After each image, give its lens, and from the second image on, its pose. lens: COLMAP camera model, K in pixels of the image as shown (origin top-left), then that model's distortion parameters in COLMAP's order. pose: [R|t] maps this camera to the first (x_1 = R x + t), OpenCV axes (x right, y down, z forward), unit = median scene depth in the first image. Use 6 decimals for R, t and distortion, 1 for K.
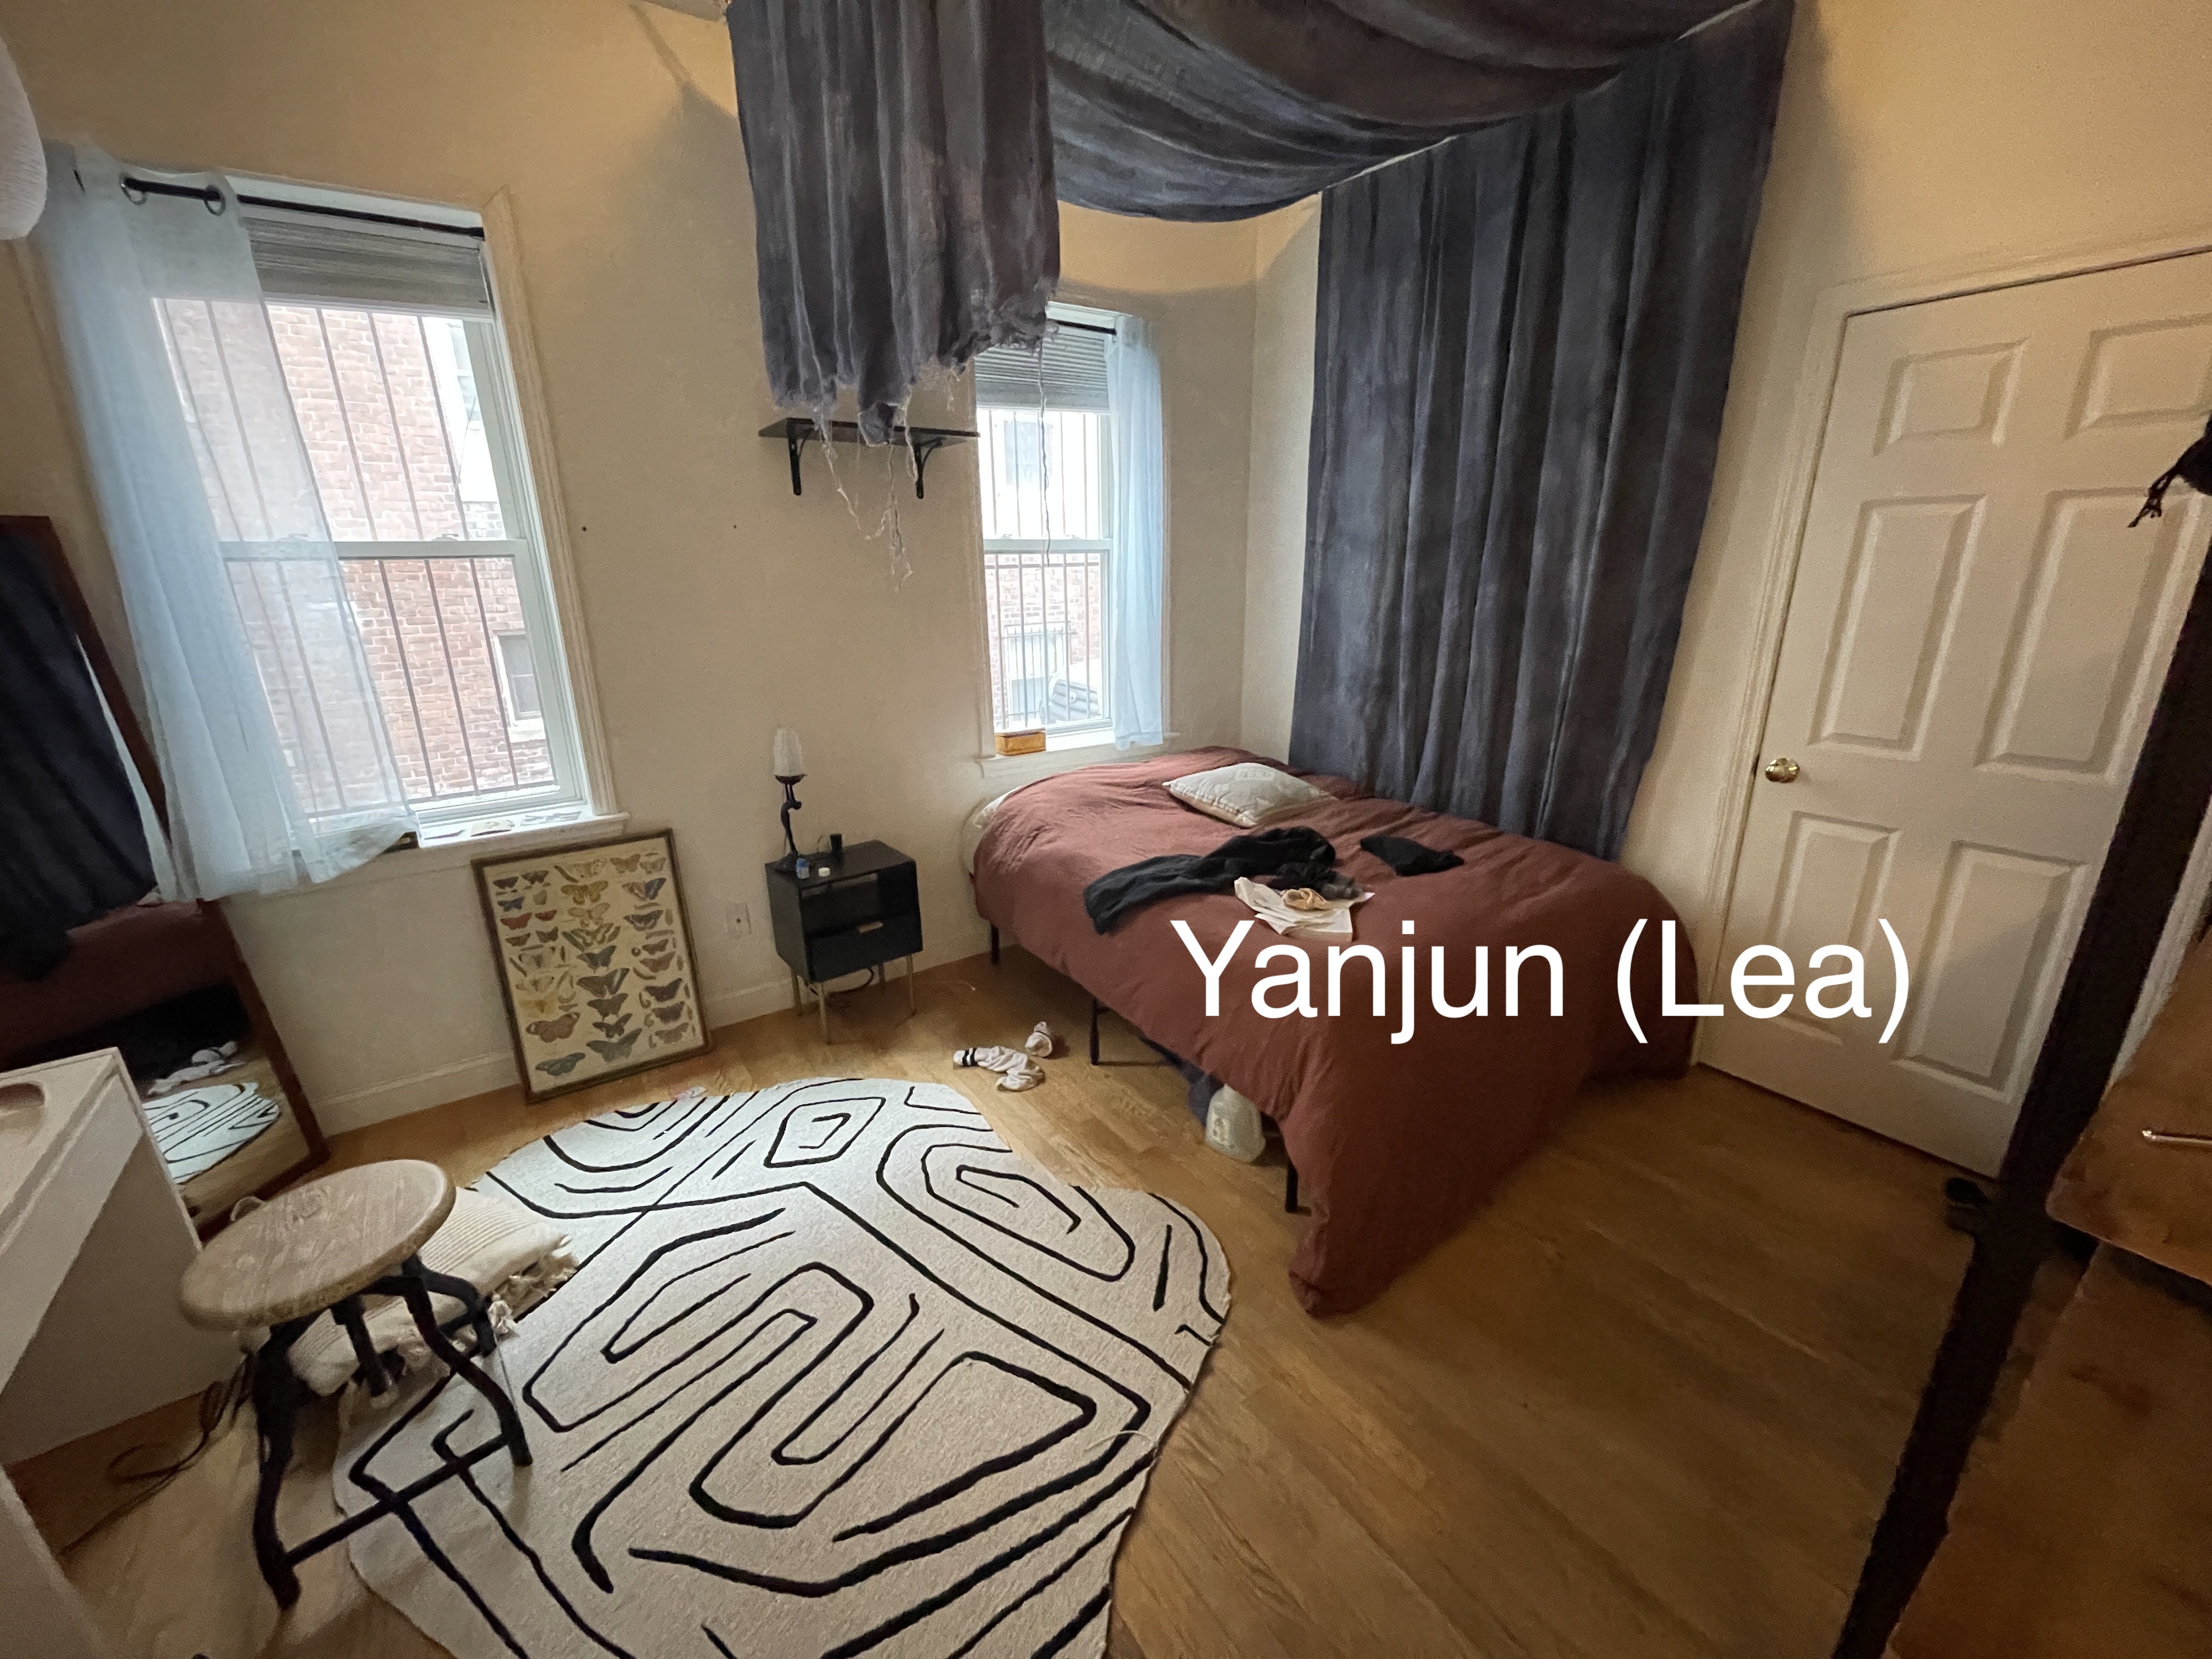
lens RADIAL K [[890.8, 0, 1096.6], [0, 890.8, 825.7], [0, 0, 1]] dist [-0.001384, 0.000498]
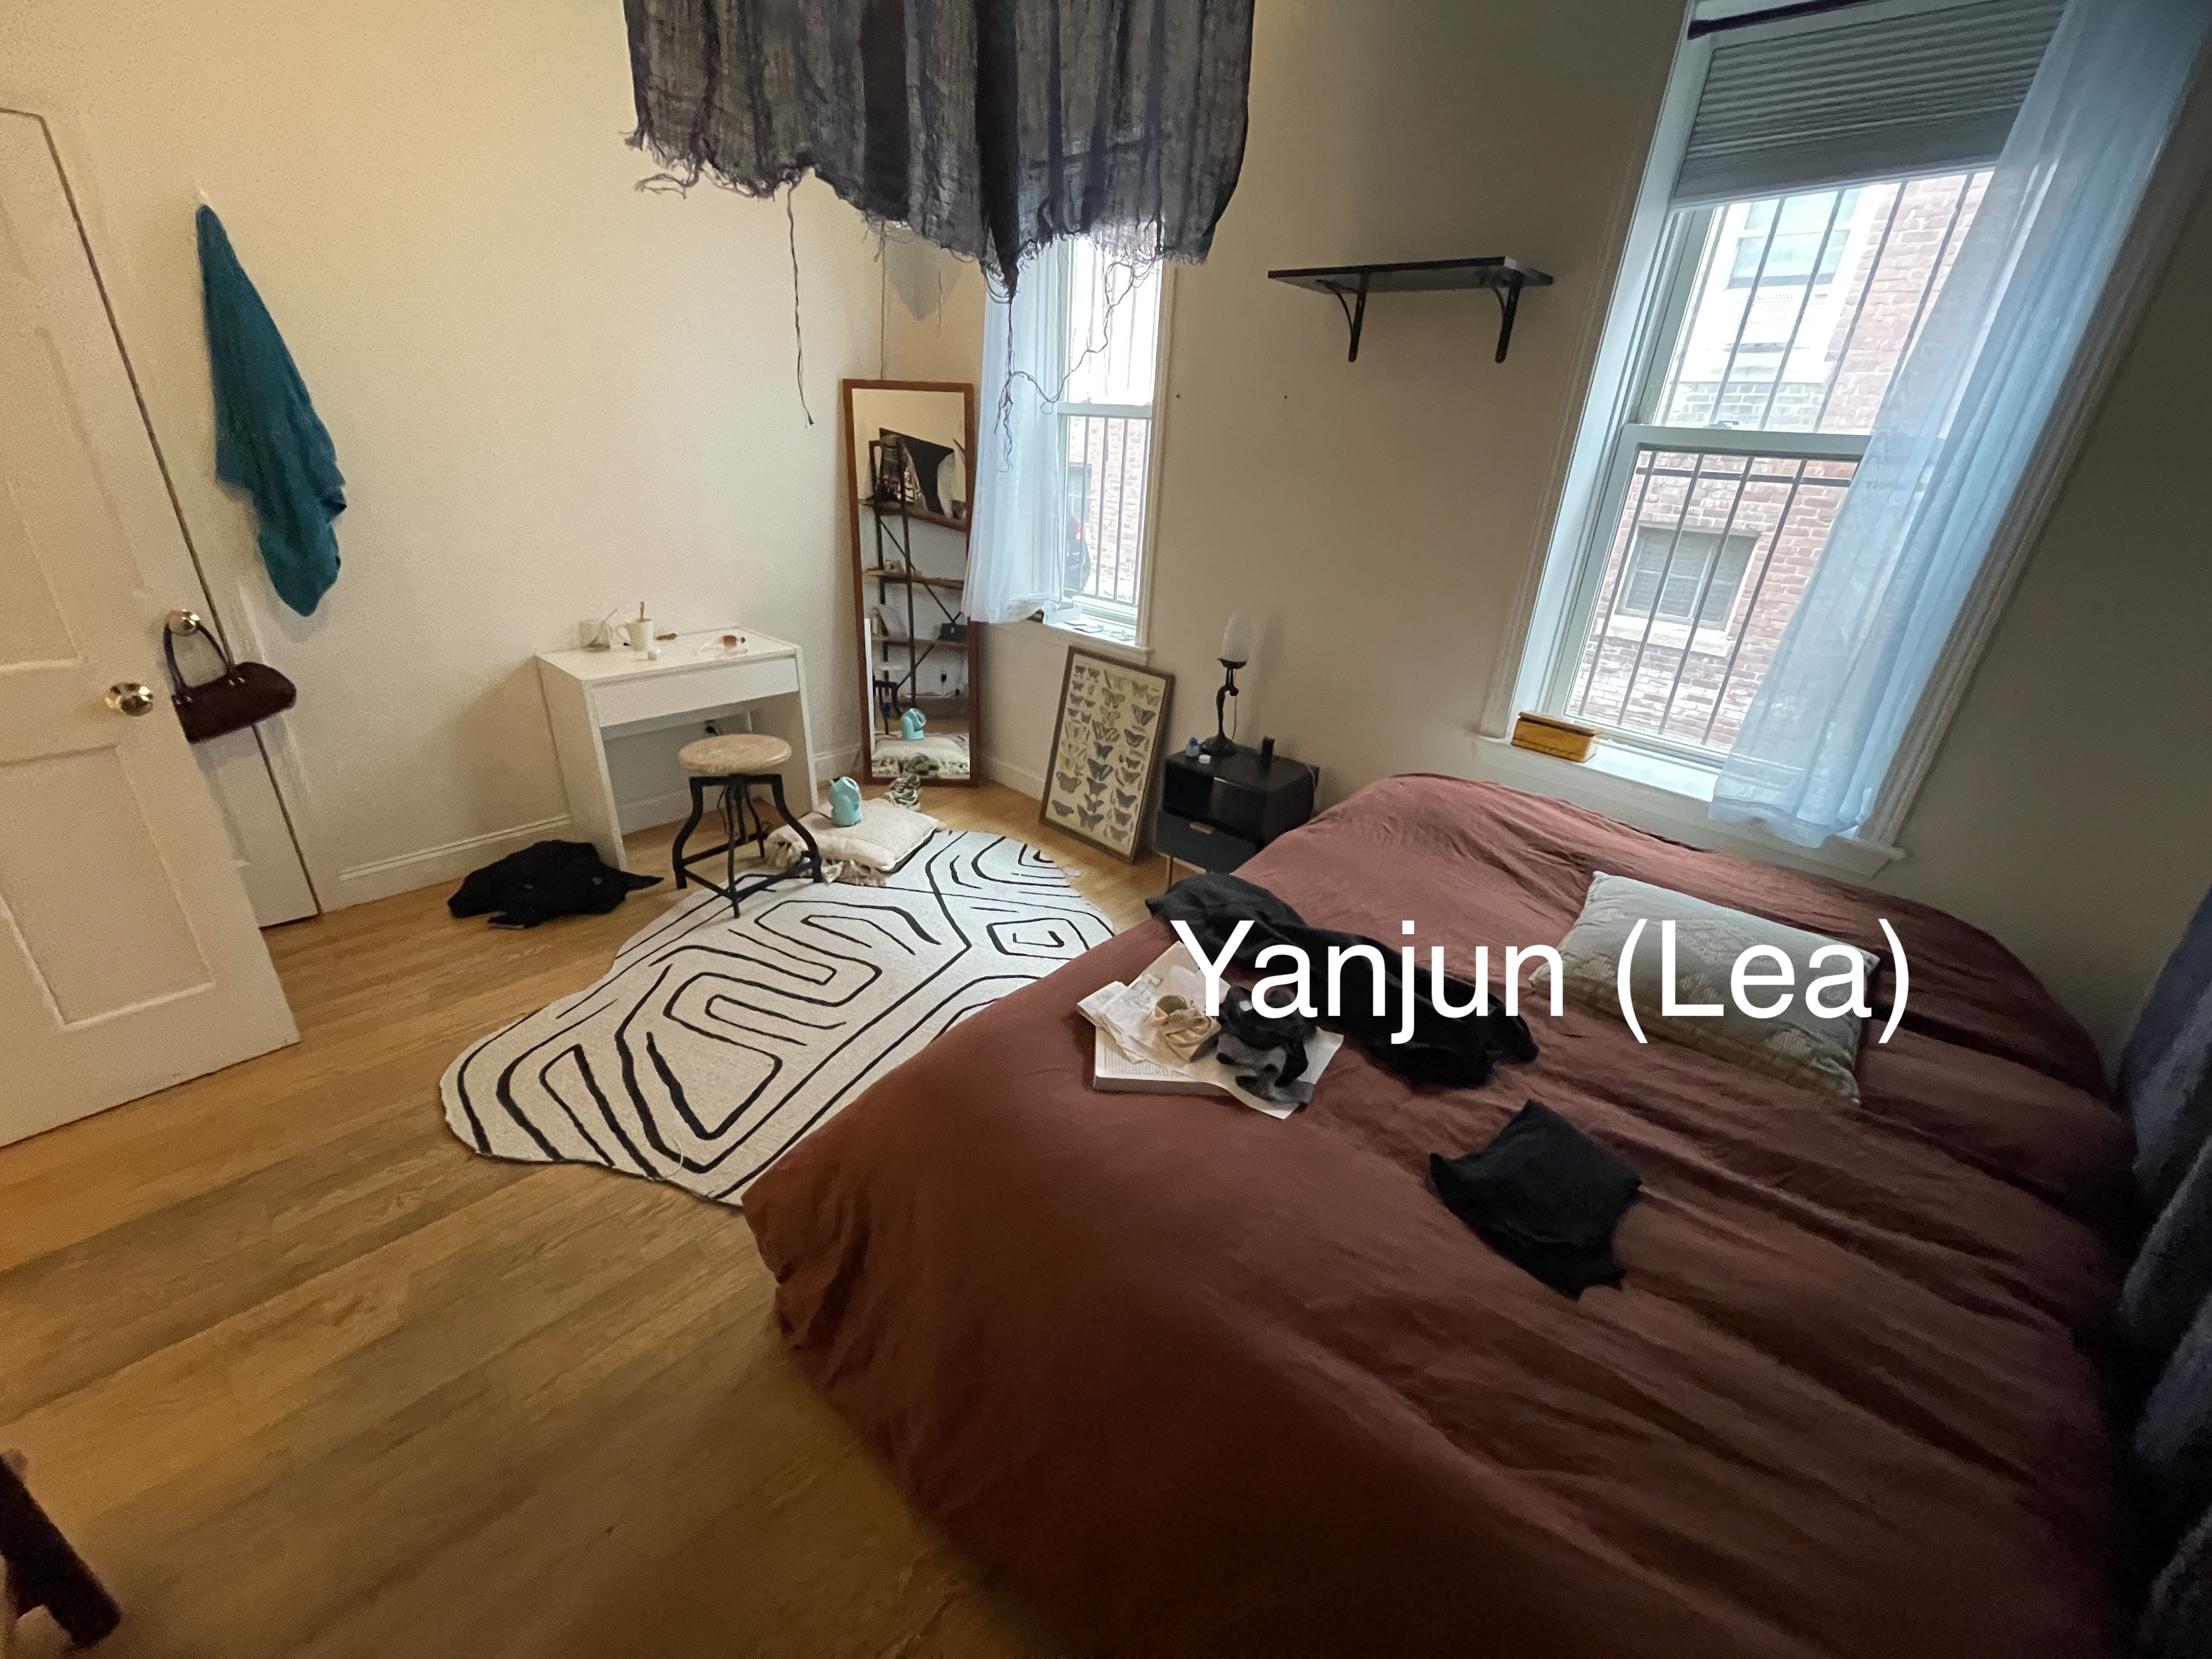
lens RADIAL K [[890.8, 0, 1096.6], [0, 890.8, 825.7], [0, 0, 1]] dist [-0.001384, 0.000498]
pose [[0.196686, 0.428837, -0.881711, 0.623741], [-0.330045, 0.875754, 0.352315, -0.207721], [0.923247, 0.221709, 0.313784, 0.628067]]
